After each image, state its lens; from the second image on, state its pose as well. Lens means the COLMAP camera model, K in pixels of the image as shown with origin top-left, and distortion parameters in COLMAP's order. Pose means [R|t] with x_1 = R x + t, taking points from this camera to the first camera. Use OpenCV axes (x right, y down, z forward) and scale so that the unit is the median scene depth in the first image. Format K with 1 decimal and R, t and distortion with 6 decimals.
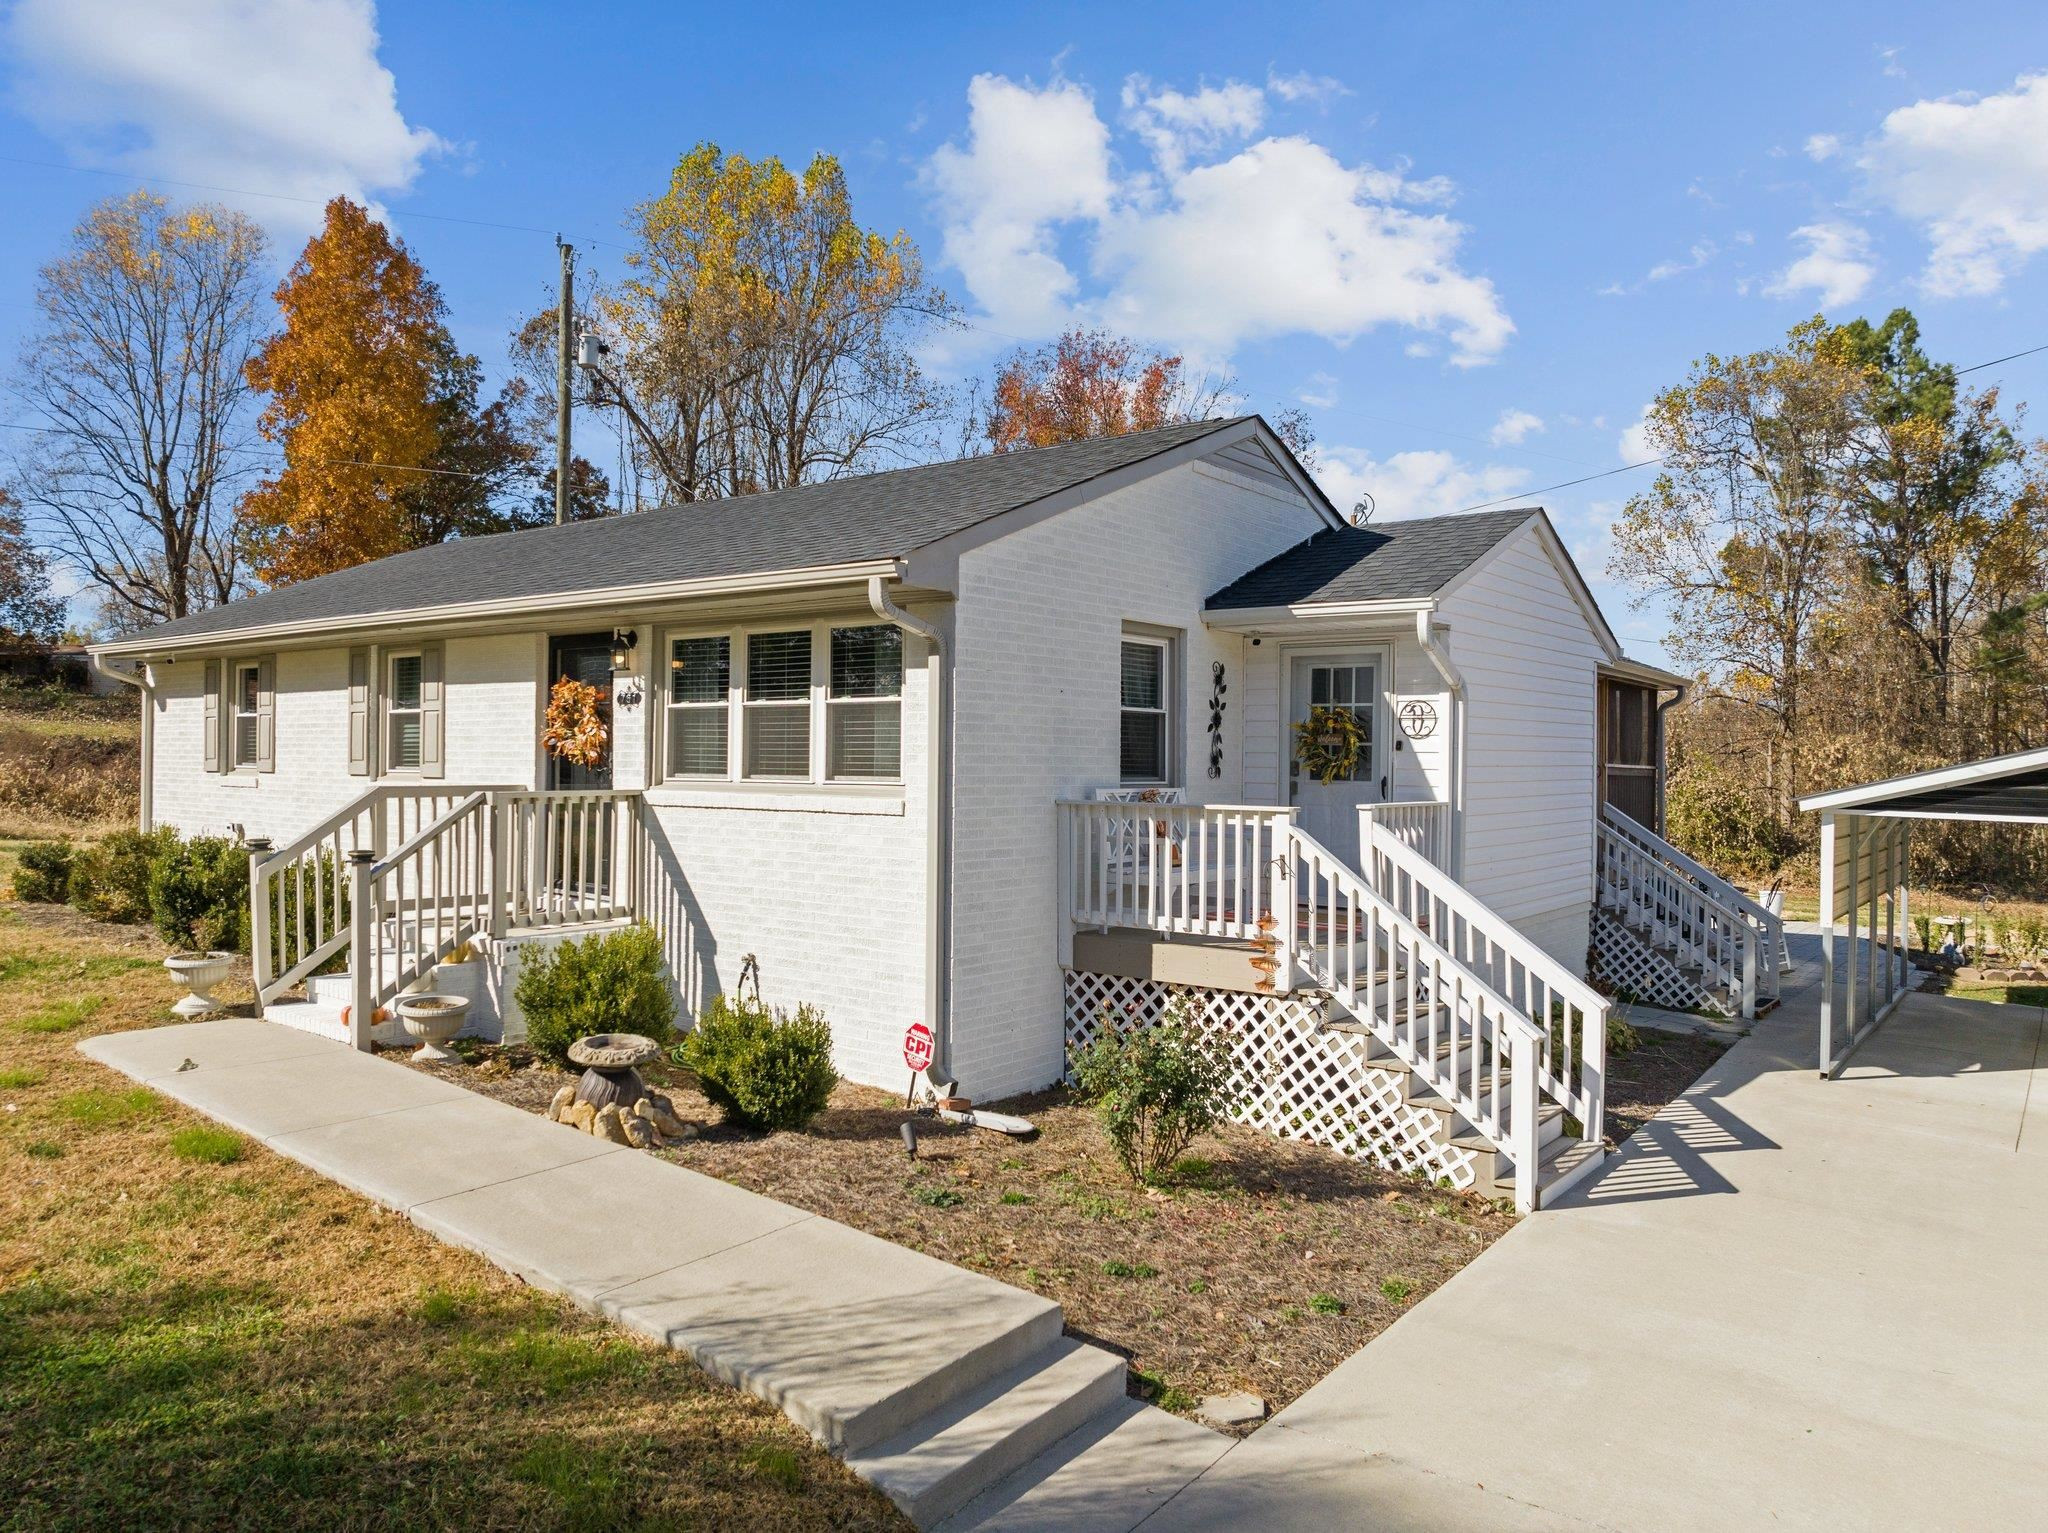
lens RADIAL K [[1411.1, 0, 1023.8], [0, 1411.1, 749.0], [0, 0, 1]] dist [-0.027209, 0.000084]
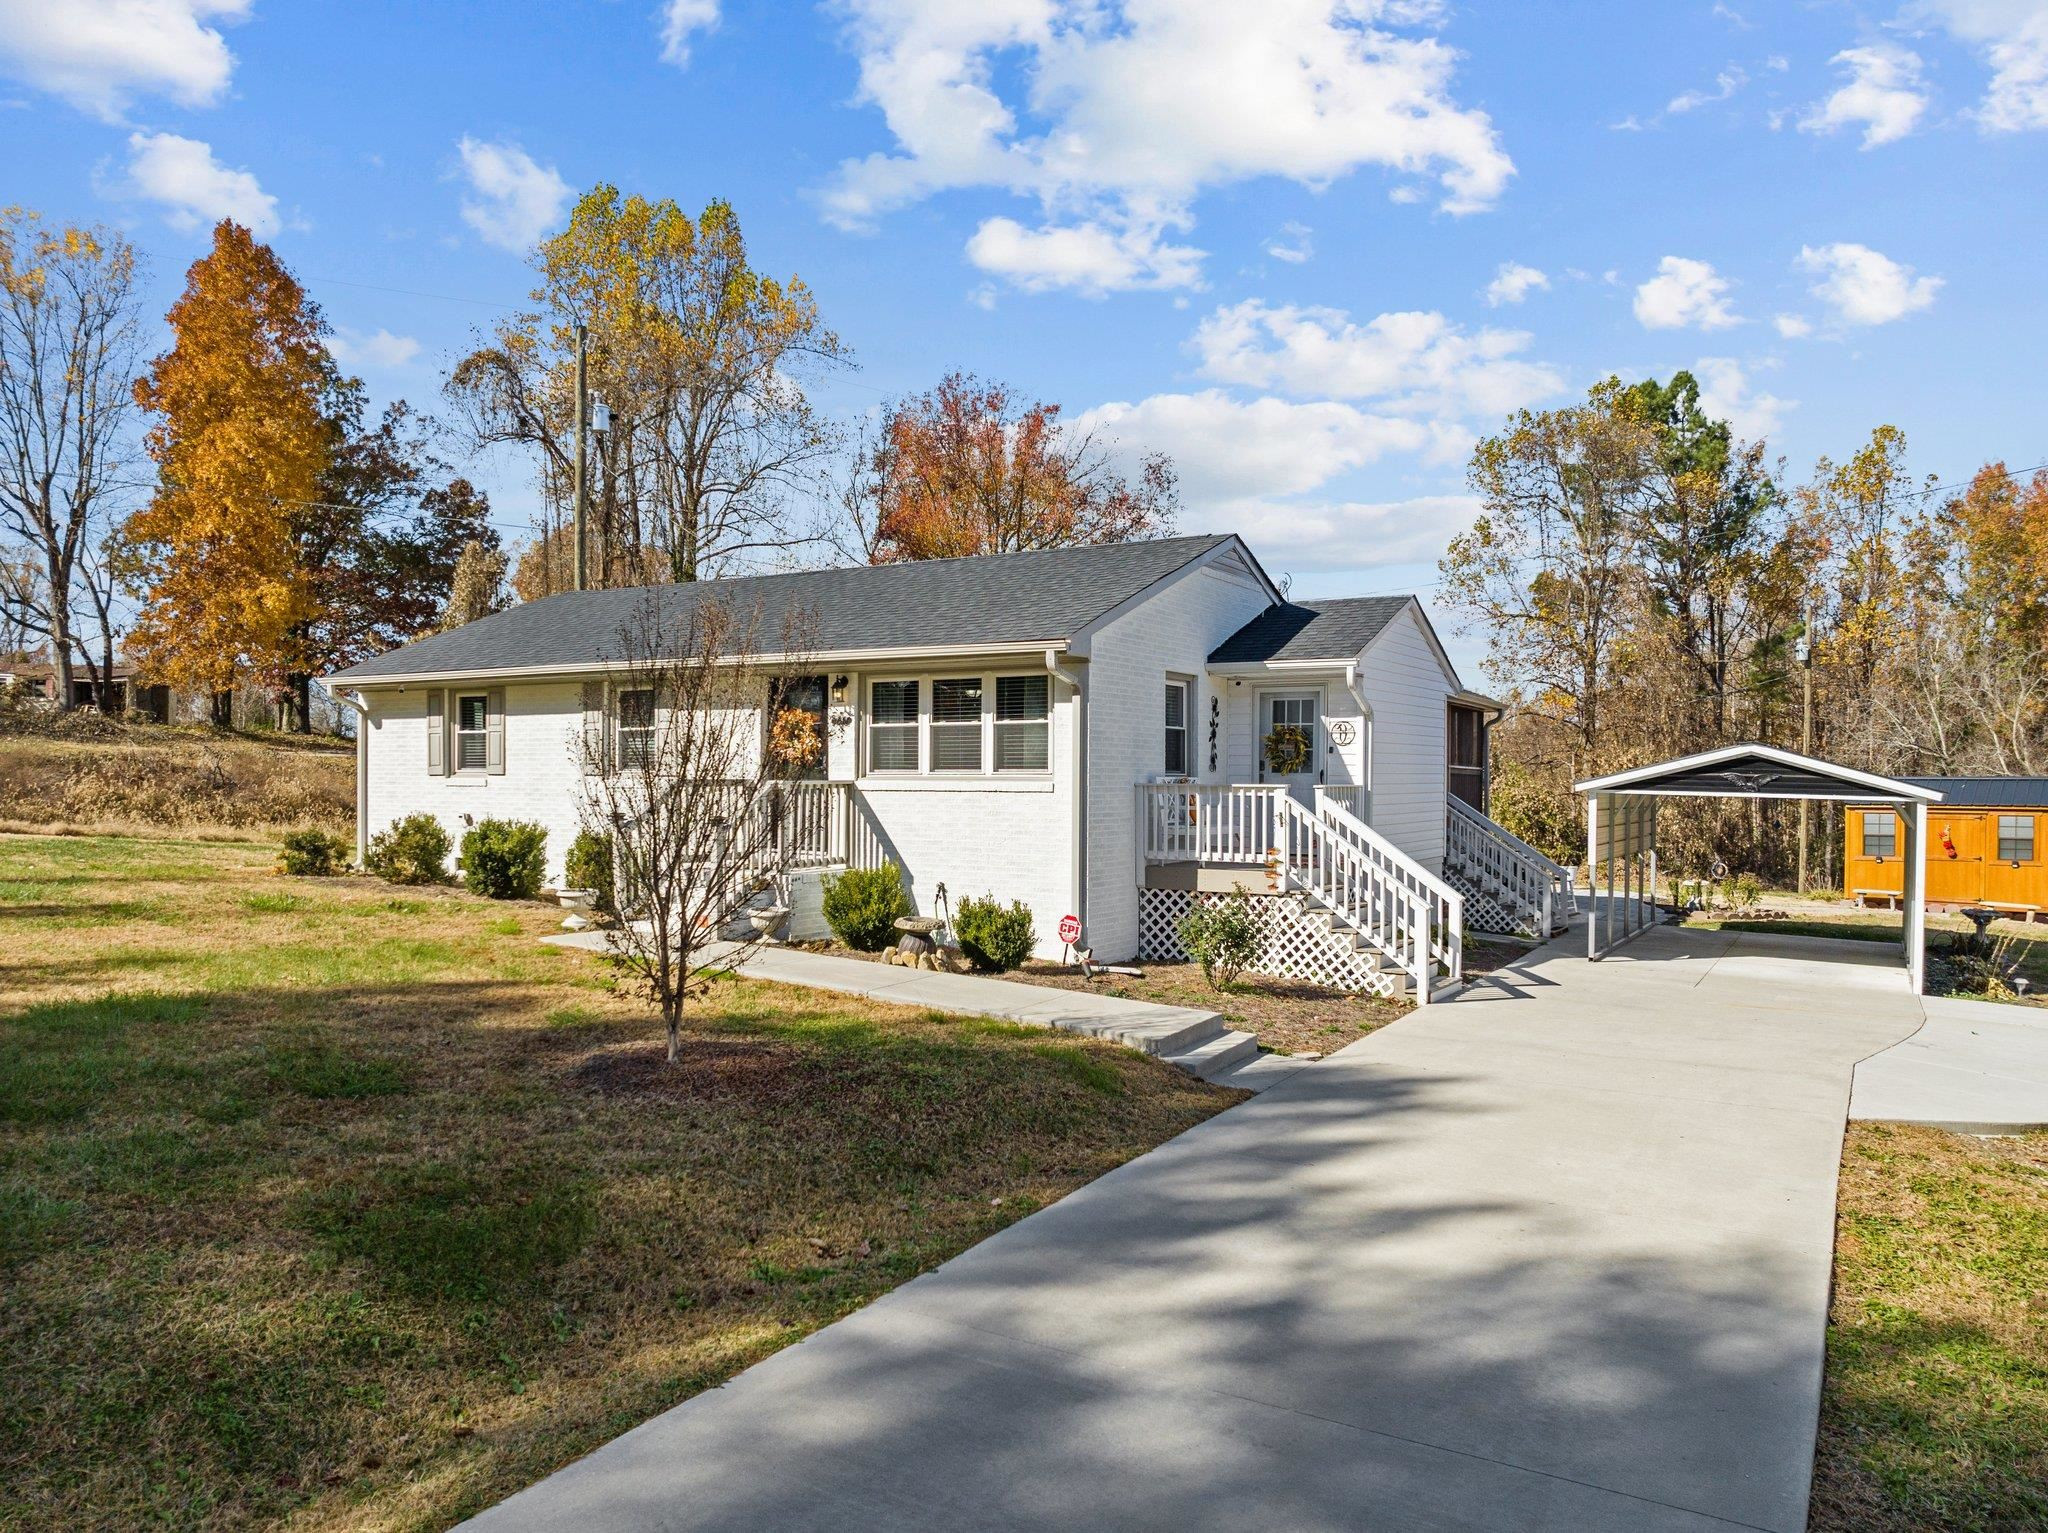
lens RADIAL K [[1411.1, 0, 1025.5], [0, 1411.1, 780.5], [0, 0, 1]] dist [-0.027209, 0.000084]
pose [[0.993367, -0.005586, 0.114849, -0.184131], [0.004334, 0.999929, 0.011145, 0.009107], [-0.114903, -0.010573, 0.993320, -0.381537]]
